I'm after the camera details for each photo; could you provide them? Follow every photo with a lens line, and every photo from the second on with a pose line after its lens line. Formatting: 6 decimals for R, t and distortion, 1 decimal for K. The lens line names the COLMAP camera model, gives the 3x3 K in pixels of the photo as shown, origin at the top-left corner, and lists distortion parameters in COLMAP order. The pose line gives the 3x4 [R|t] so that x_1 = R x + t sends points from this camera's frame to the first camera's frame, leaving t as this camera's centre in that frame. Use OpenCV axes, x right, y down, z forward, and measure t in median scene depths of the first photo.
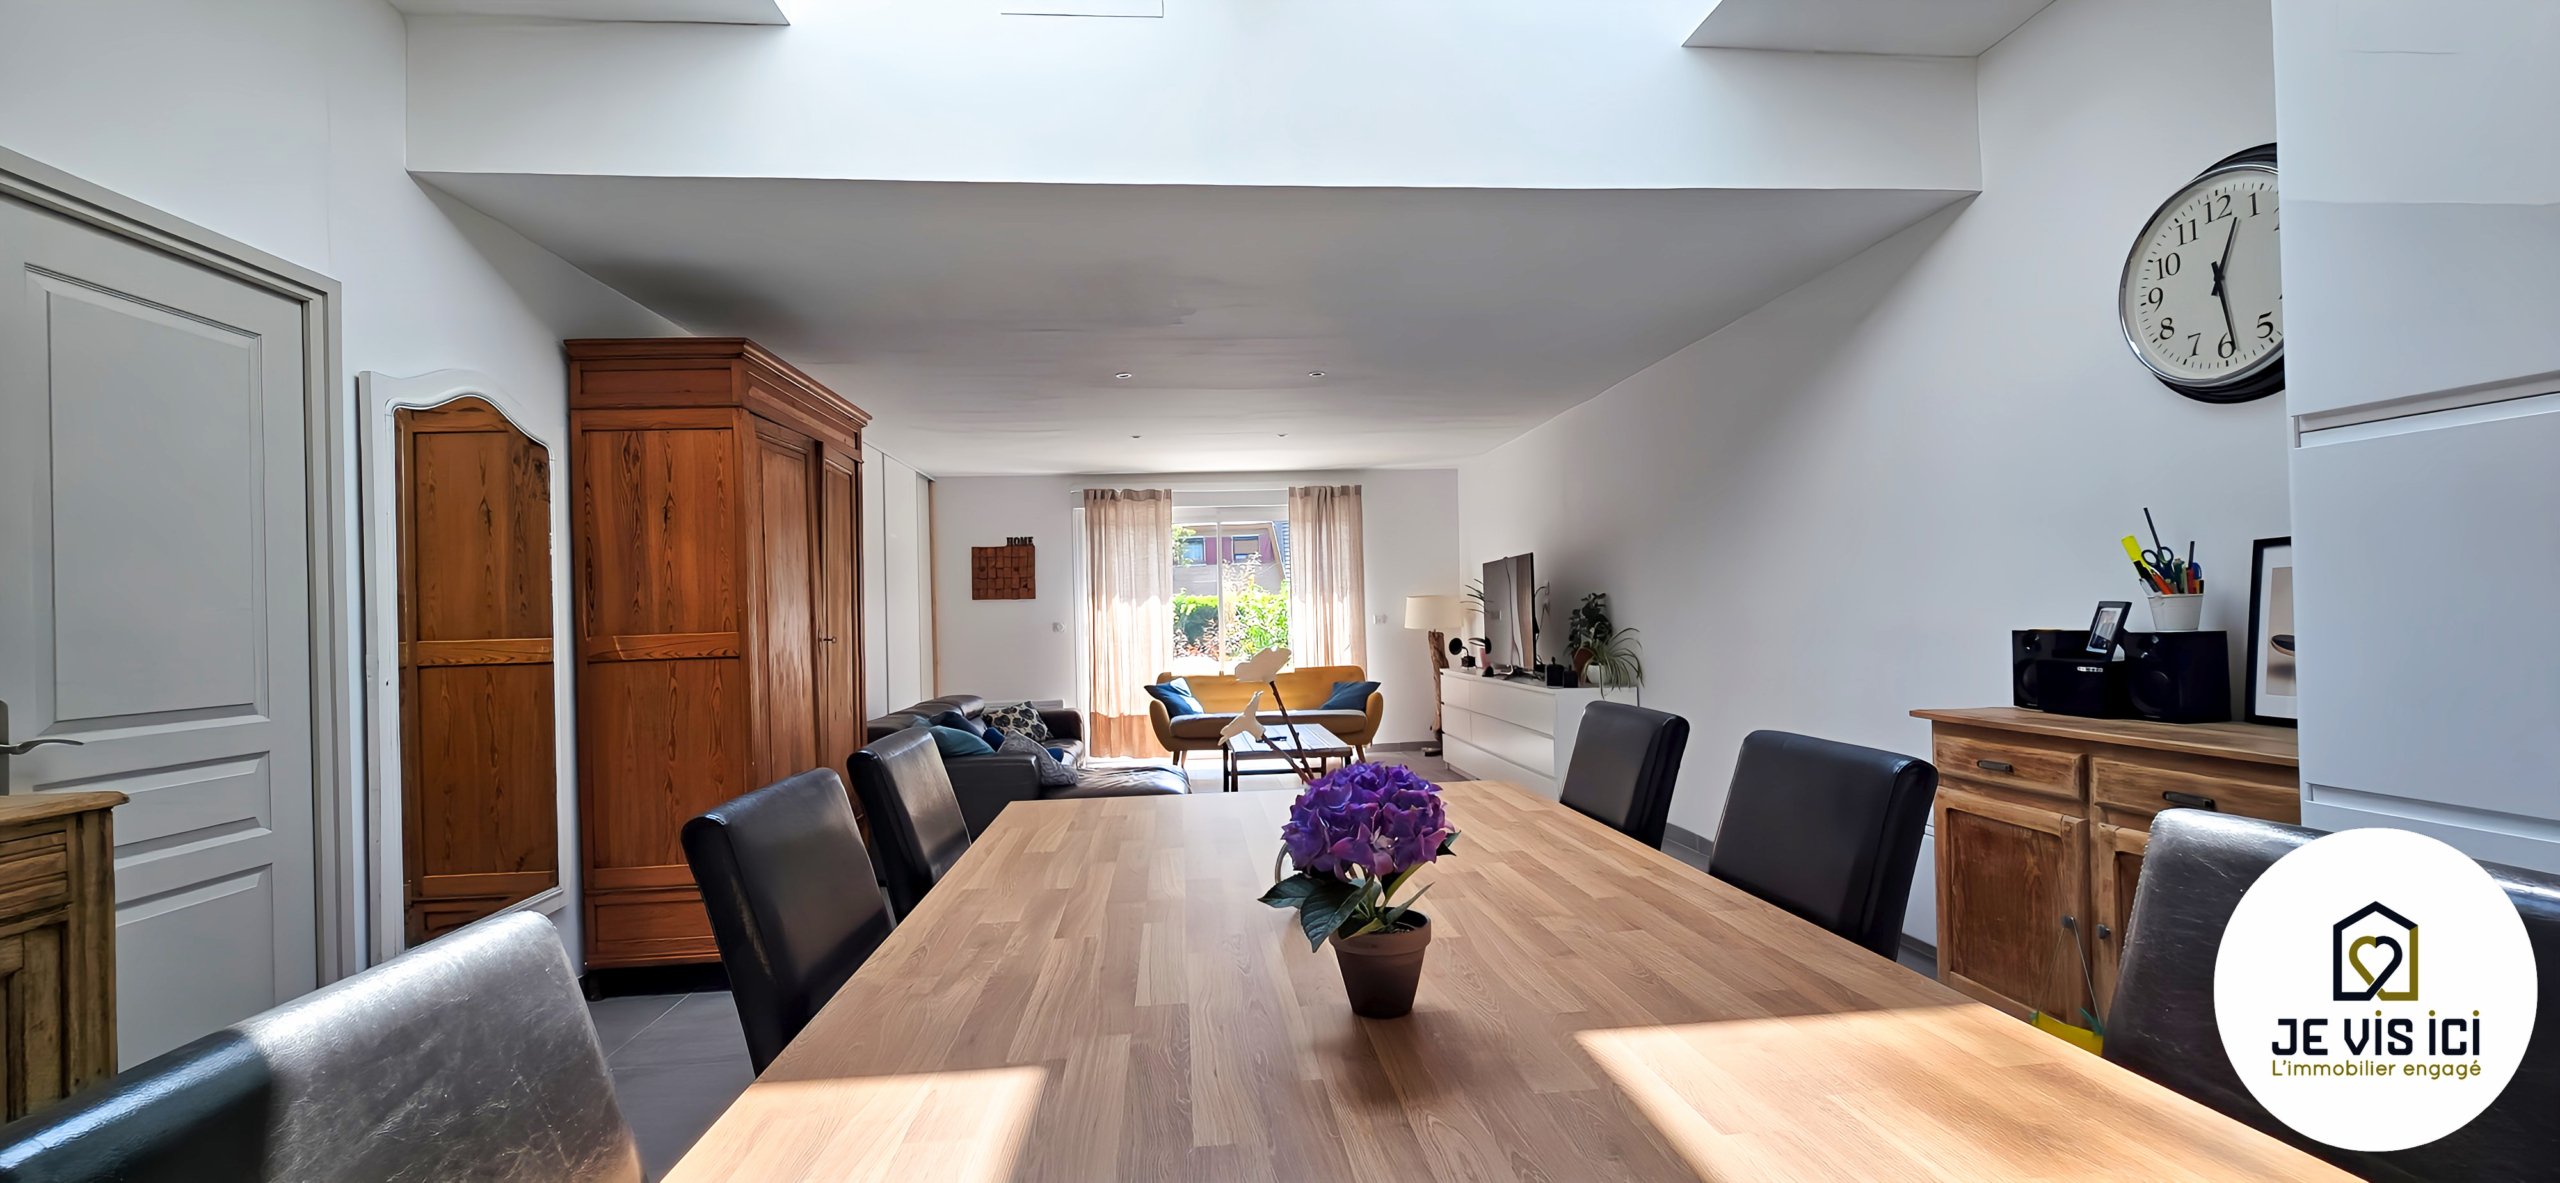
lens RADIAL K [[1100.0, 0, 1260.4], [0, 1100.0, 601.4], [0, 0, 1]] dist [-0.002360, 0.000320]
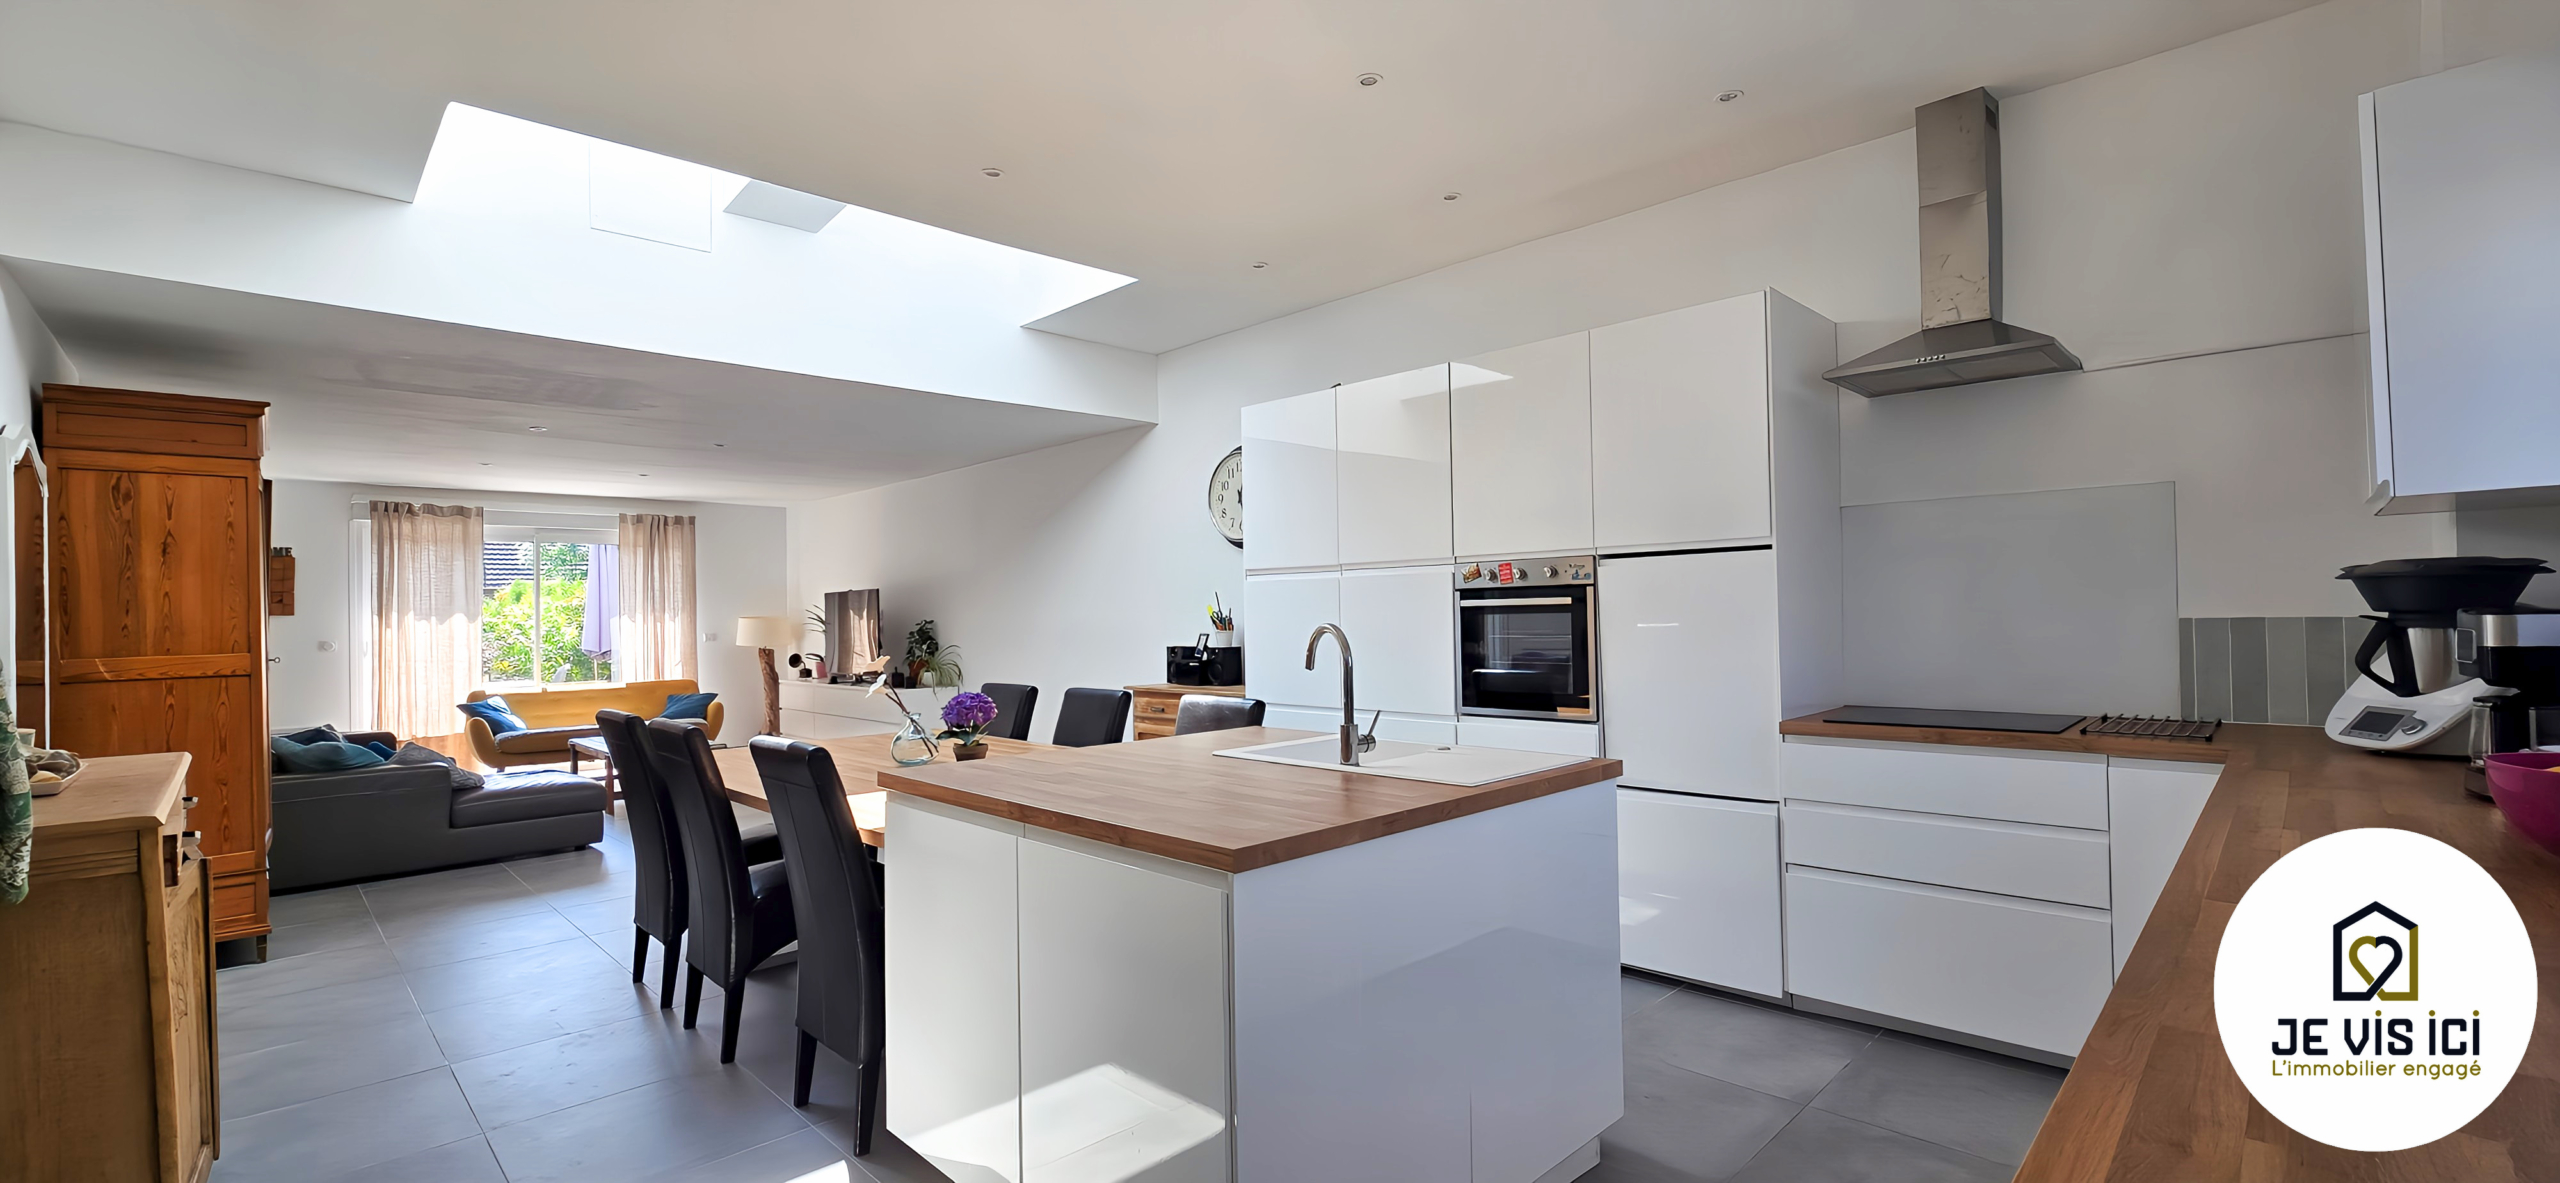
lens RADIAL K [[1100.0, 0, 1260.4], [0, 1100.0, 601.4], [0, 0, 1]] dist [-0.002360, 0.000320]
pose [[0.792701, 0.019110, 0.609310, -0.143072], [-0.010878, 0.999793, -0.017205, -0.008040], [-0.609513, 0.007010, 0.792745, -0.243759]]
